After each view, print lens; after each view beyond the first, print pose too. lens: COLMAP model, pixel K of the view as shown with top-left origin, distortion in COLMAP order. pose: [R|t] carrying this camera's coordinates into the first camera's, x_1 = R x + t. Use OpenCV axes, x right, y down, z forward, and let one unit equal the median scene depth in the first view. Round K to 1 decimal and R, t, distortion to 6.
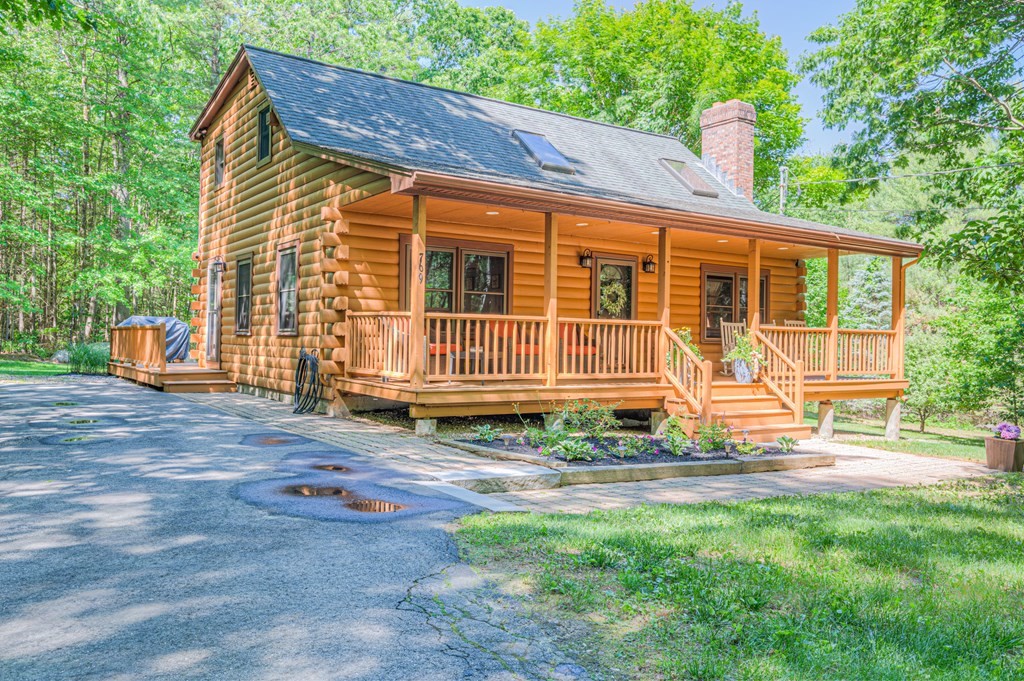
lens RADIAL K [[833.8, 0, 526.8], [0, 833.8, 318.8], [0, 0, 1]] dist [0.011725, -0.000802]
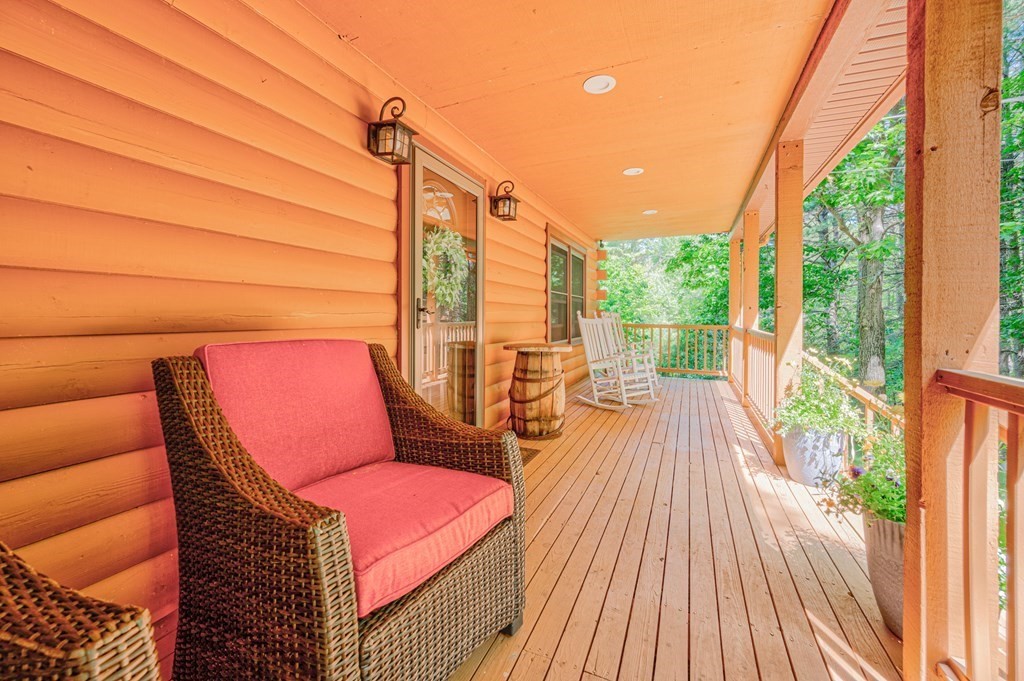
lens RADIAL K [[417.1, 0, 522.0], [0, 417.1, 314.0], [0, 0, 1]] dist [0.000418, -0.000345]
pose [[0.849542, -0.010122, 0.527425, 0.031808], [-0.006701, 0.999528, 0.029976, -0.009143], [-0.527479, -0.029000, 0.849073, 0.880250]]
